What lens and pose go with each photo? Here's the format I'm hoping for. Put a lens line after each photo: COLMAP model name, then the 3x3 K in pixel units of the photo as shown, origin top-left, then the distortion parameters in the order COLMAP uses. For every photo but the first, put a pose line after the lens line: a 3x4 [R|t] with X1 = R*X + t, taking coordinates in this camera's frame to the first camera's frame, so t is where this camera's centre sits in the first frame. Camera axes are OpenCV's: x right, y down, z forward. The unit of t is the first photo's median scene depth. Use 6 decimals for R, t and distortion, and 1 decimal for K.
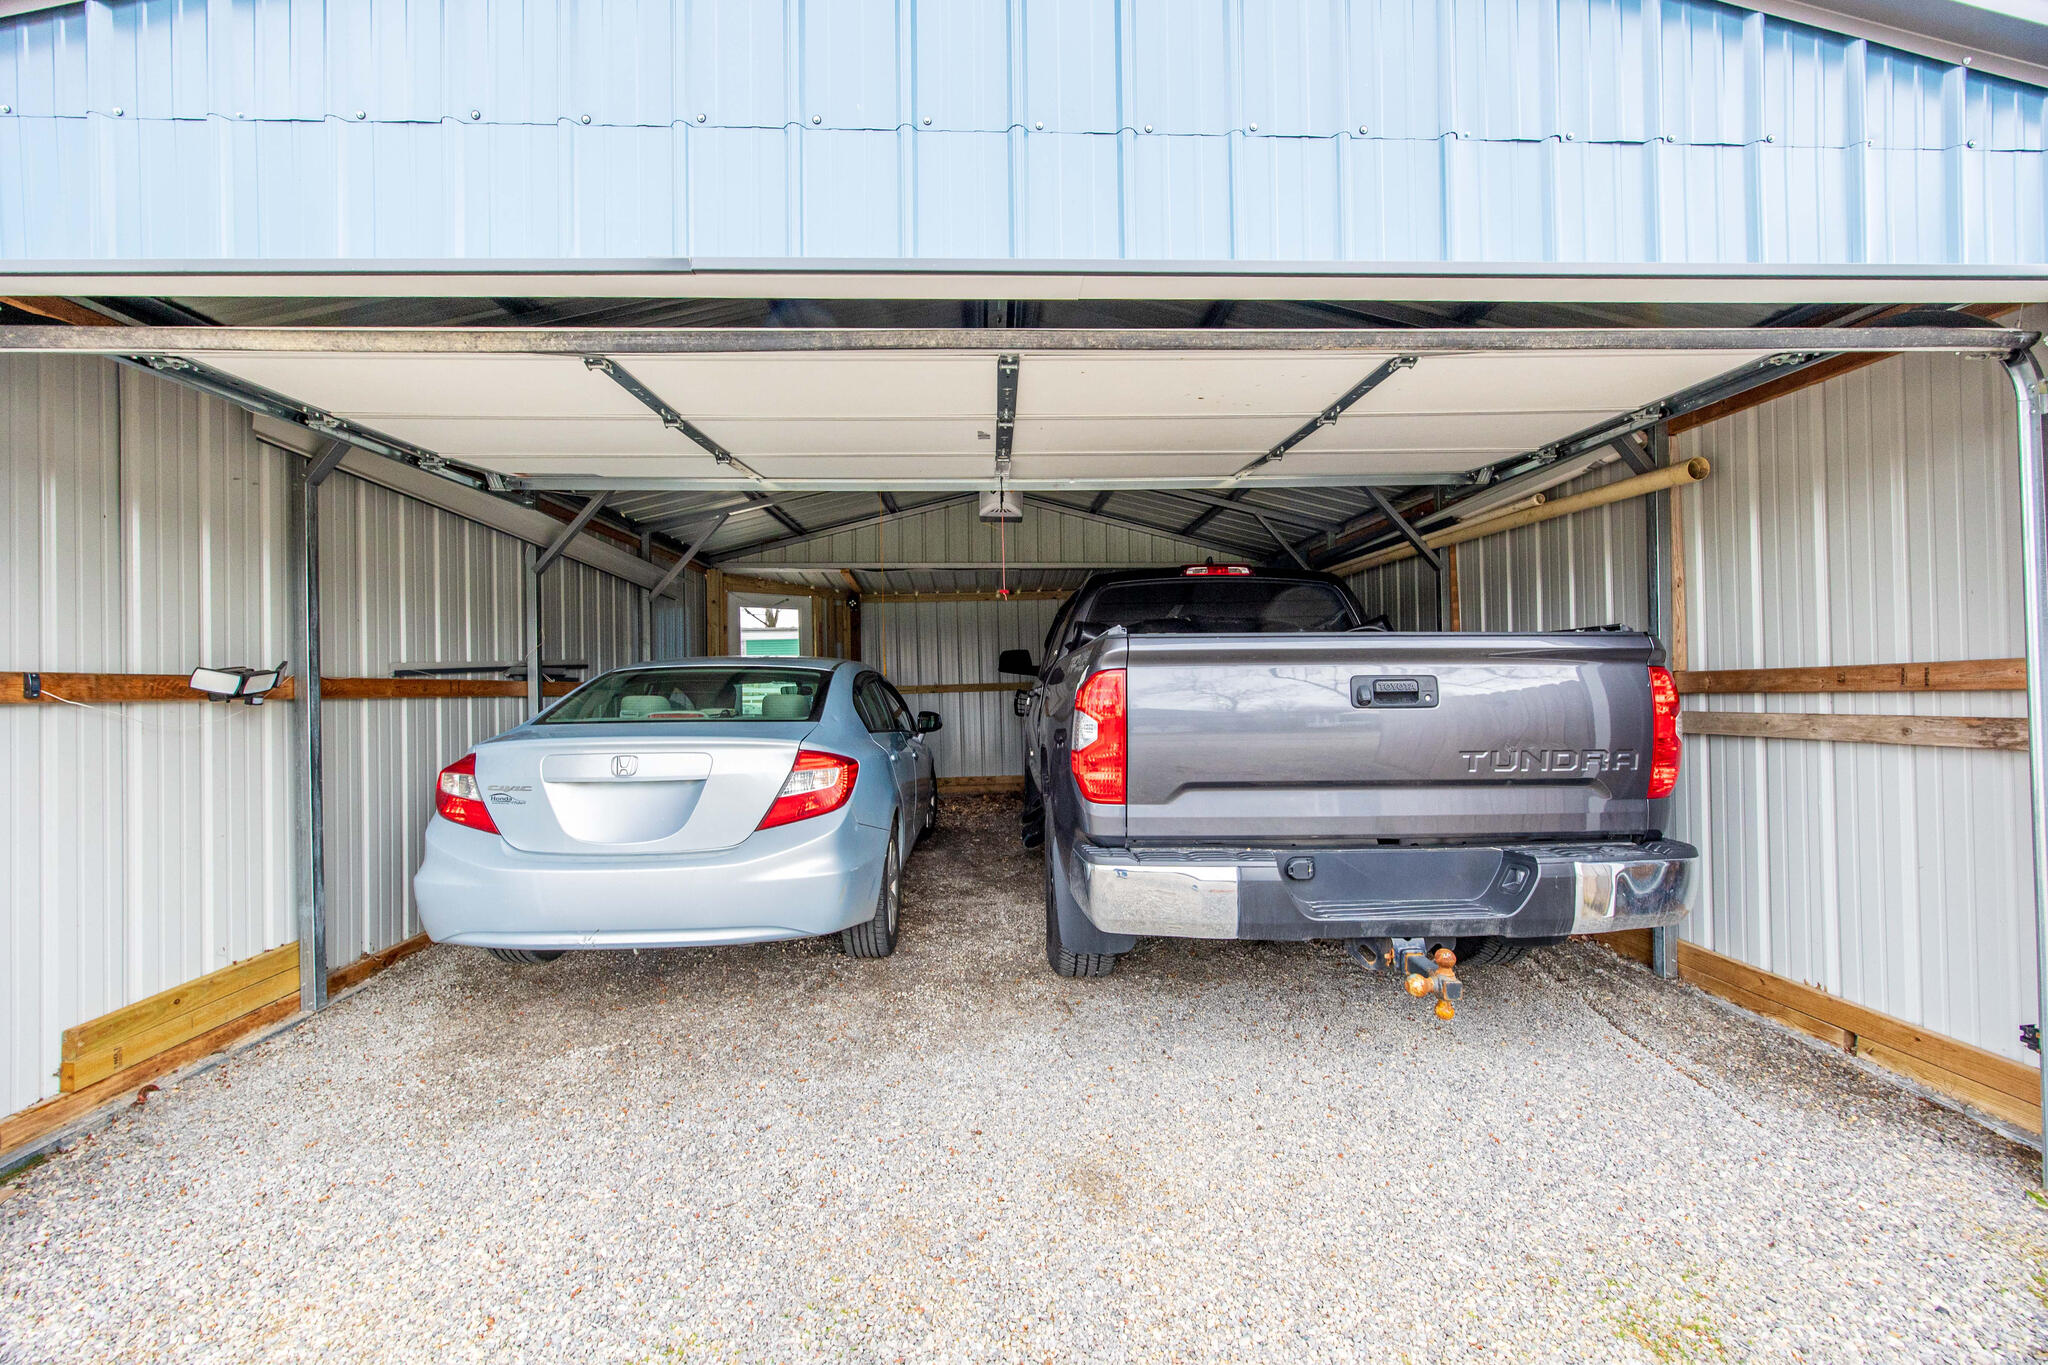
lens RADIAL K [[835.8, 0, 1023.1], [0, 835.8, 683.8], [0, 0, 1]] dist [0.001130, 0.000048]
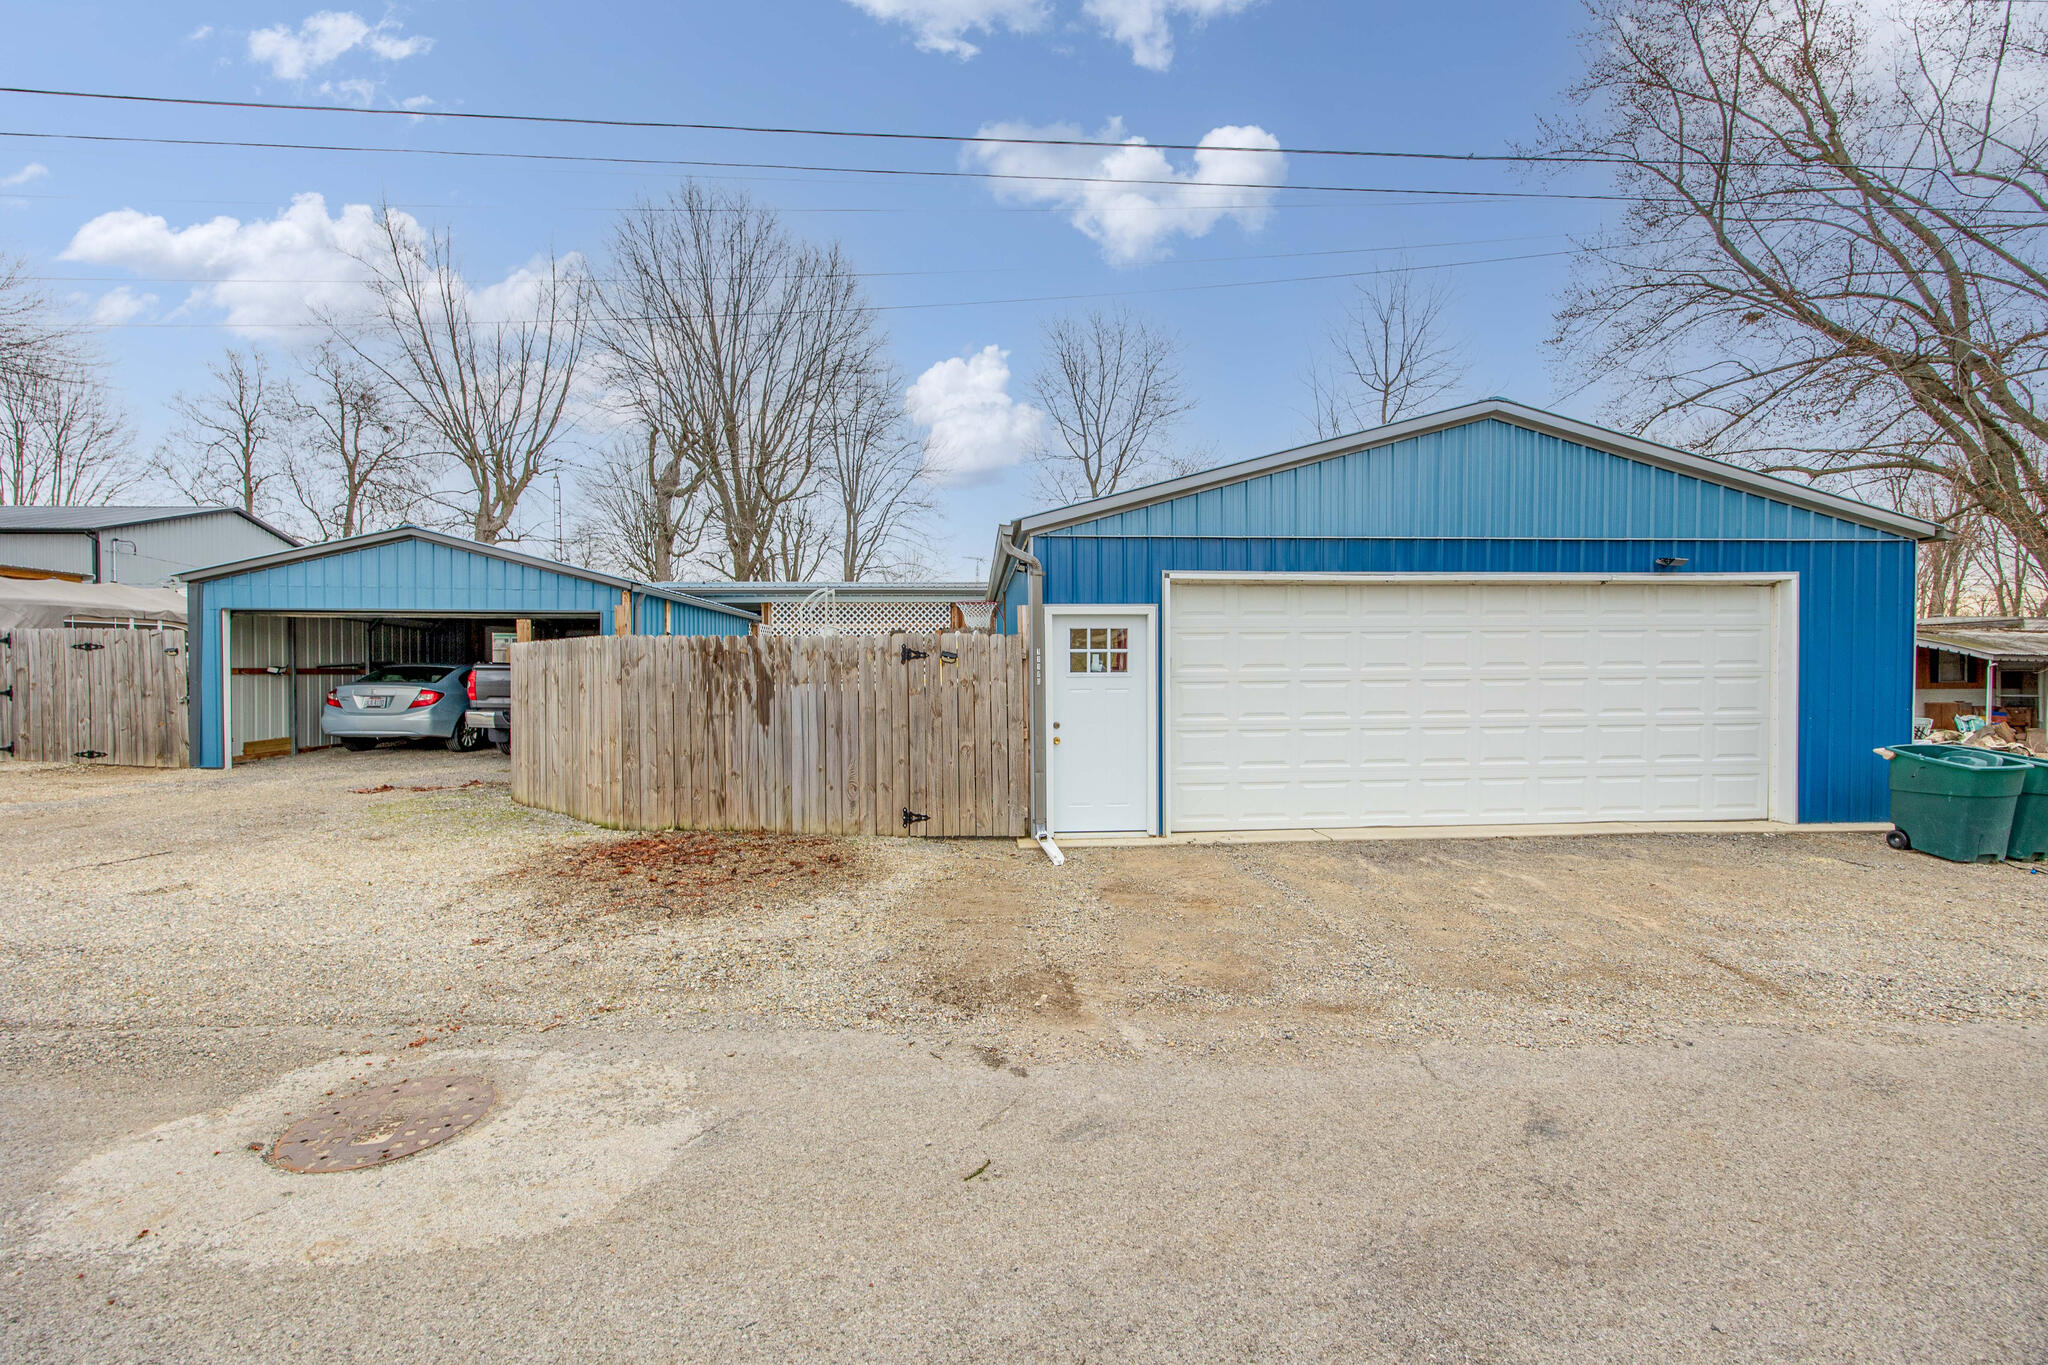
lens RADIAL K [[835.8, 0, 1030.6], [0, 835.8, 683.5], [0, 0, 1]] dist [0.001130, 0.000048]
pose [[0.999143, 0.018507, 0.037035, 2.452796], [-0.019257, 0.999615, 0.019986, -0.083002], [-0.036651, -0.020682, 0.999114, -3.044615]]
